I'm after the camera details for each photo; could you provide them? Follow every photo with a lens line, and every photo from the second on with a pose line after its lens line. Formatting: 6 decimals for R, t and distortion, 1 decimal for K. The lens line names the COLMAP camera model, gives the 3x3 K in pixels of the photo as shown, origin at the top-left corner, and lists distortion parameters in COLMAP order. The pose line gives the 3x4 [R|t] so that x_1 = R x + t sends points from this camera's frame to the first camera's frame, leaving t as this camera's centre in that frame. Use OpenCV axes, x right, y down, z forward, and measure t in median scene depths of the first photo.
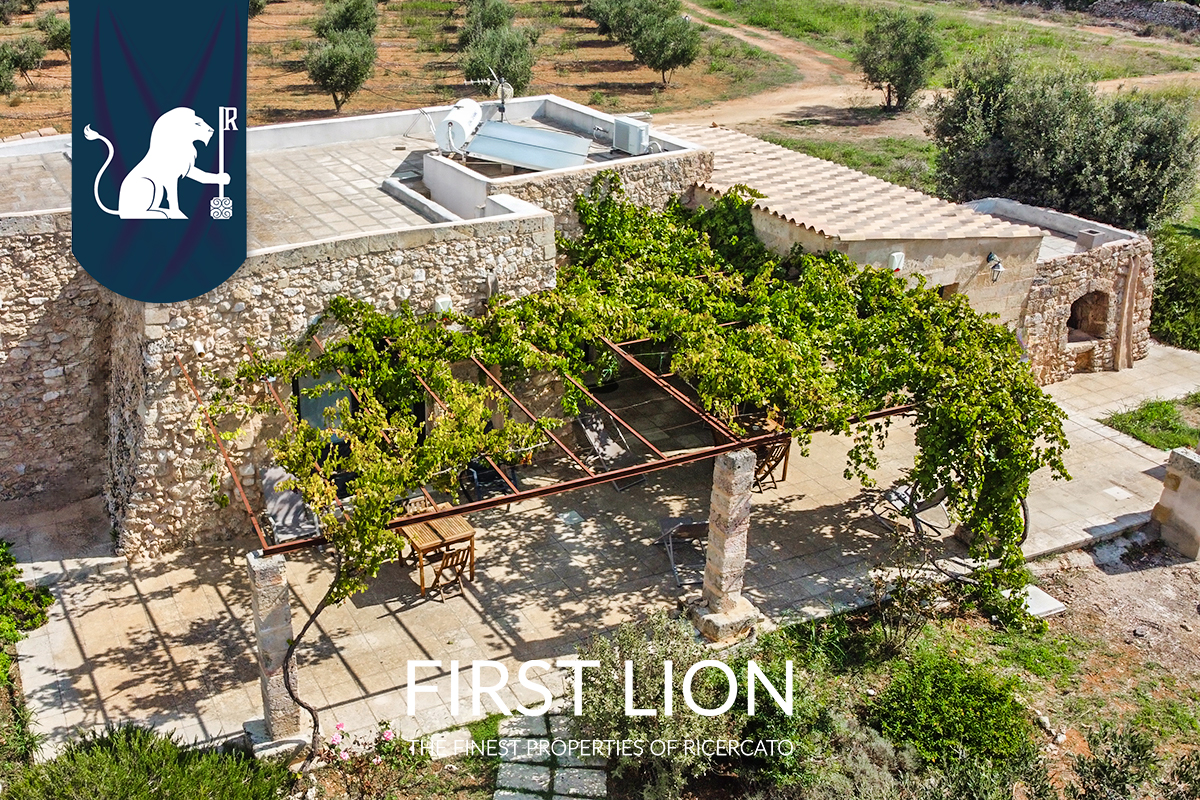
lens RADIAL K [[1151.8, 0, 439.8], [0, 1151.8, 422.2], [0, 0, 1]] dist [0.001558, -0.002892]
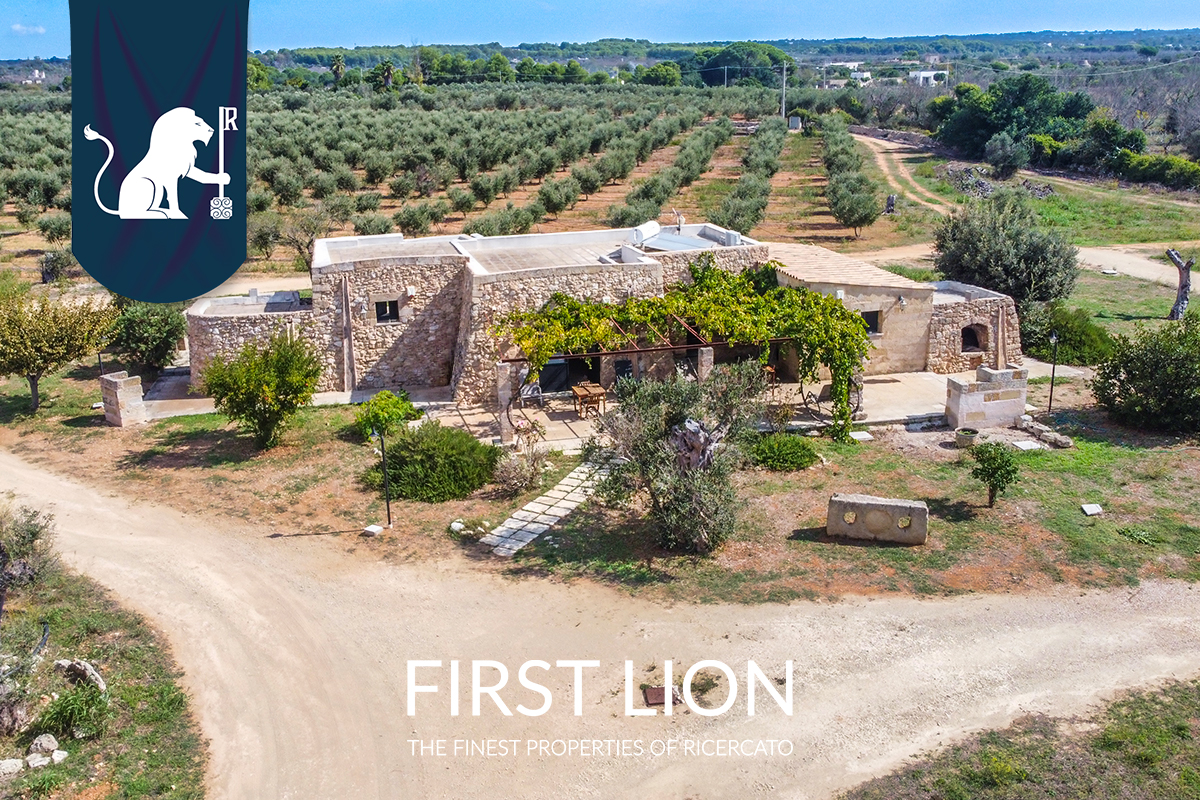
lens RADIAL K [[1081.6, 0, 600.0], [0, 1081.6, 400.0], [0, 0, 1]] dist [0.008848, -0.025438]
pose [[0.982654, 0.043616, -0.180246, 0.350898], [-0.072355, 0.985090, -0.156086, 0.385159], [0.170751, 0.166421, 0.971158, -0.919965]]
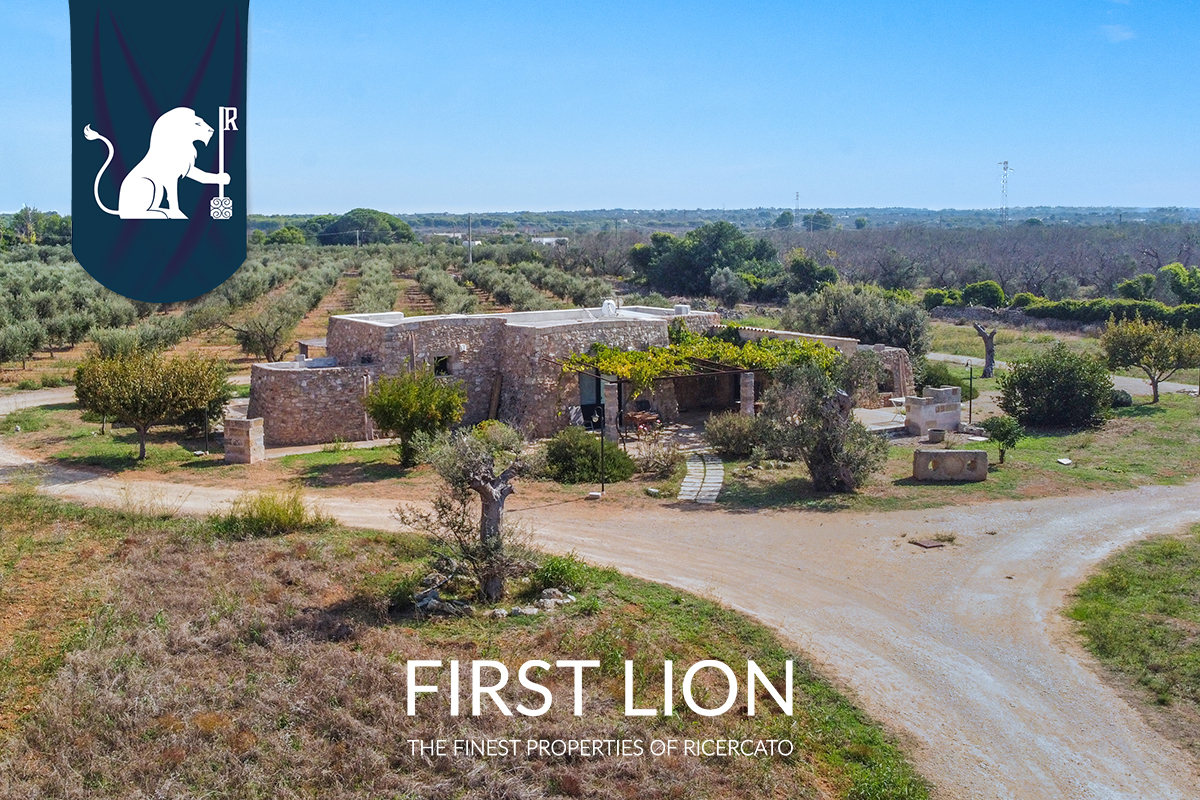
lens RADIAL K [[1191.9, 0, 480.0], [0, 1191.9, 354.1], [0, 0, 1]] dist [-0.002206, -0.001247]
pose [[0.996972, -0.011418, 0.076913, -0.521877], [0.038289, 0.933012, -0.357803, 0.825853], [-0.067675, 0.359664, 0.930624, -1.439106]]
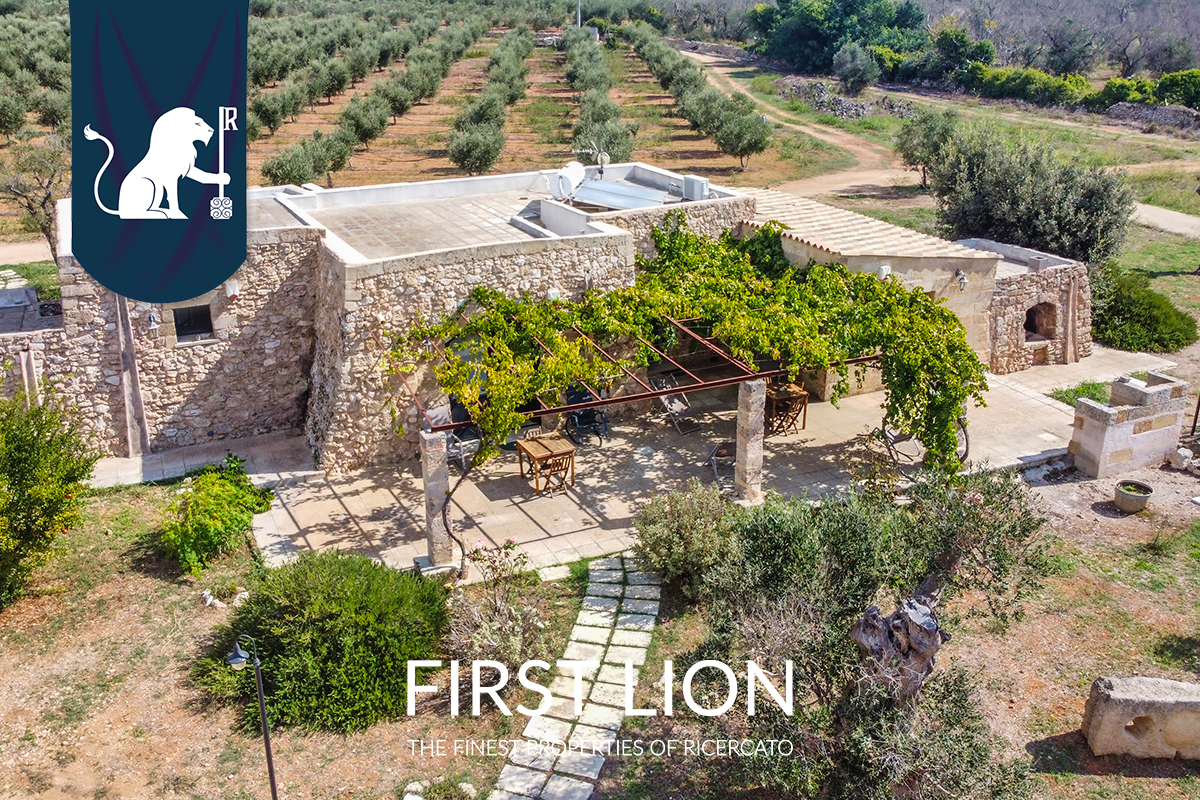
lens RADIAL K [[1077.6, 0, 559.7], [0, 1077.6, 395.9], [0, 0, 1]] dist [0.001067, -0.002836]
pose [[0.999995, 0.003091, -0.000359, 0.010872], [-0.003111, 0.995669, -0.092921, 0.133823], [0.000071, 0.092922, 0.995673, -0.277264]]
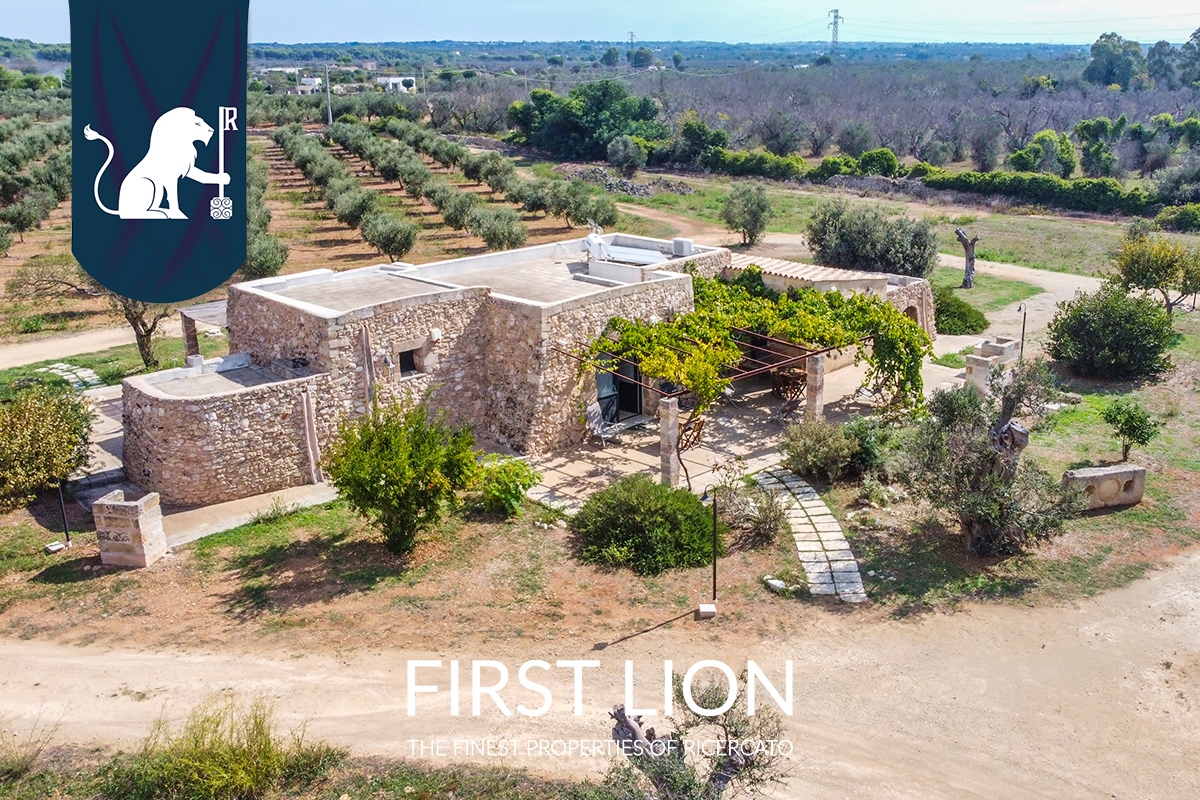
lens RADIAL K [[1080.5, 0, 636.3], [0, 1080.5, 395.3], [0, 0, 1]] dist [0.001386, -0.004089]
pose [[0.936271, -0.103443, 0.335702, -0.643146], [0.158688, 0.977138, -0.141487, 0.277212], [-0.313392, 0.185742, 0.931282, -0.705249]]
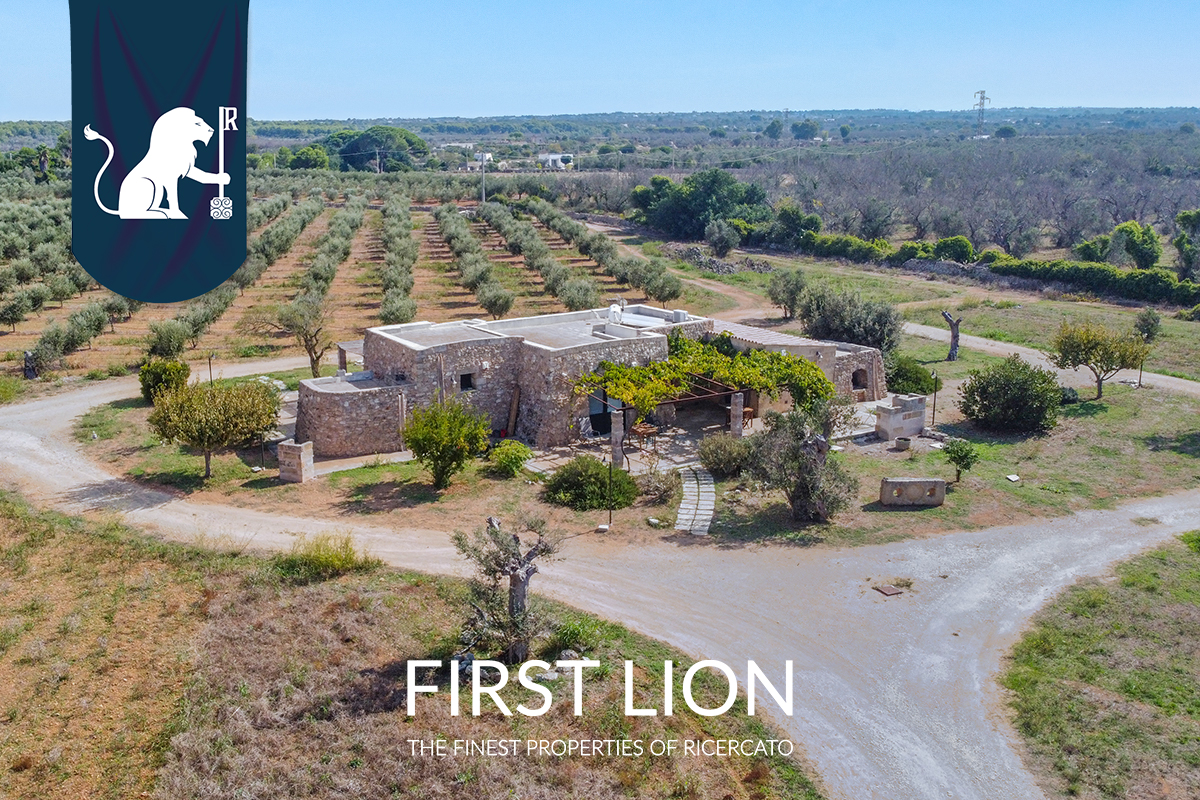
lens RADIAL K [[1086.4, 0, 486.0], [0, 1086.4, 398.9], [0, 0, 1]] dist [-0.002473, -0.001320]
pose [[0.997173, -0.025379, 0.070730, -0.548342], [0.040766, 0.973397, -0.225468, 0.569159], [-0.063127, 0.227714, 0.971680, -1.595122]]
